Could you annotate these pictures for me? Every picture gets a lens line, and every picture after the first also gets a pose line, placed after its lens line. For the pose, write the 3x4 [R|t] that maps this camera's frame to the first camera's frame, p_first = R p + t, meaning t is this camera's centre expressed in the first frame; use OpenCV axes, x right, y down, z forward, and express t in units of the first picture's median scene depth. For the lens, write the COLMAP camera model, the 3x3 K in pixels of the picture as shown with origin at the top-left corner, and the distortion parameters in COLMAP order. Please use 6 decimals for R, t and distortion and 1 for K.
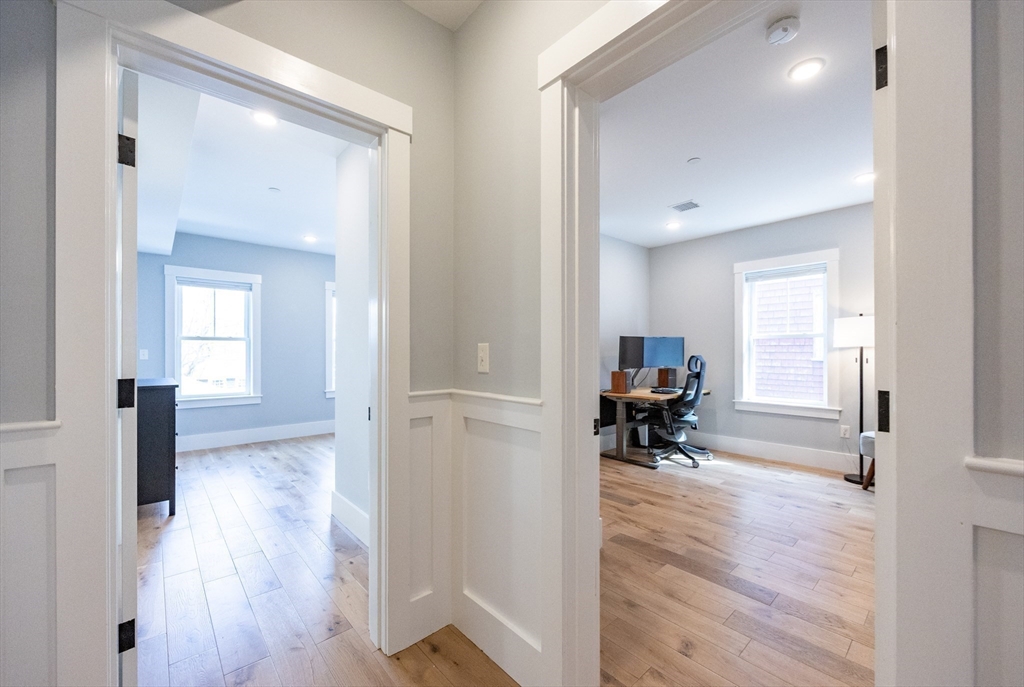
lens RADIAL K [[403.3, 0, 512.0], [0, 403.3, 343.5], [0, 0, 1]] dist [-0.001616, -0.000119]
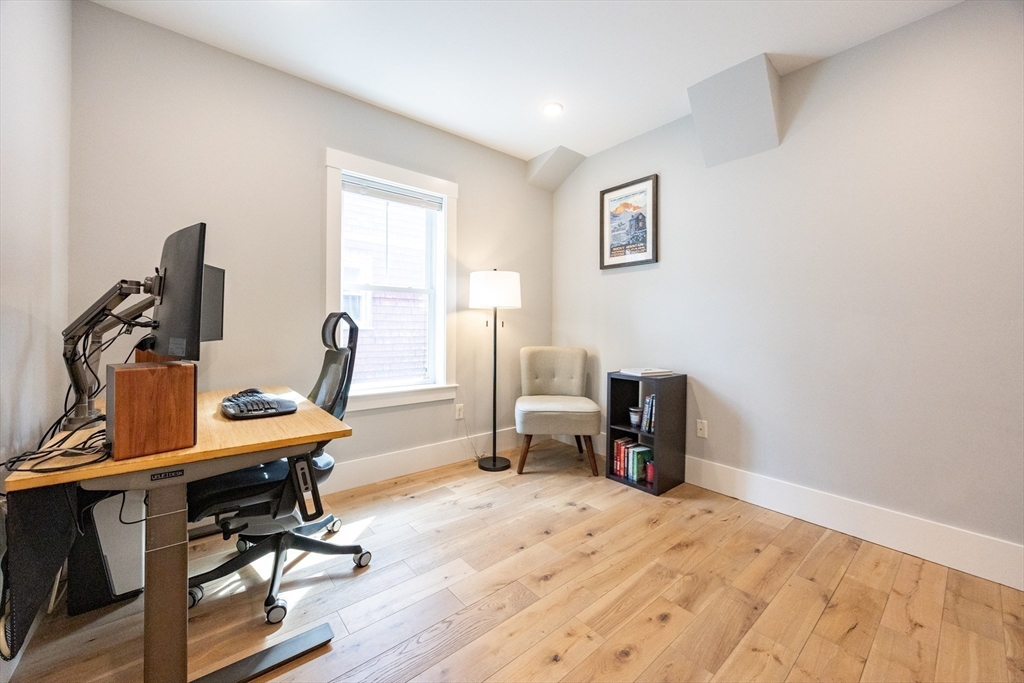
lens RADIAL K [[396.0, 0, 512.1], [0, 396.0, 331.6], [0, 0, 1]] dist [-0.001324, -0.000068]
pose [[0.032635, -0.009967, 0.999418, 0.030294], [-0.026690, 0.999585, 0.010840, 0.044004], [-0.999111, -0.027028, 0.032355, 0.855427]]
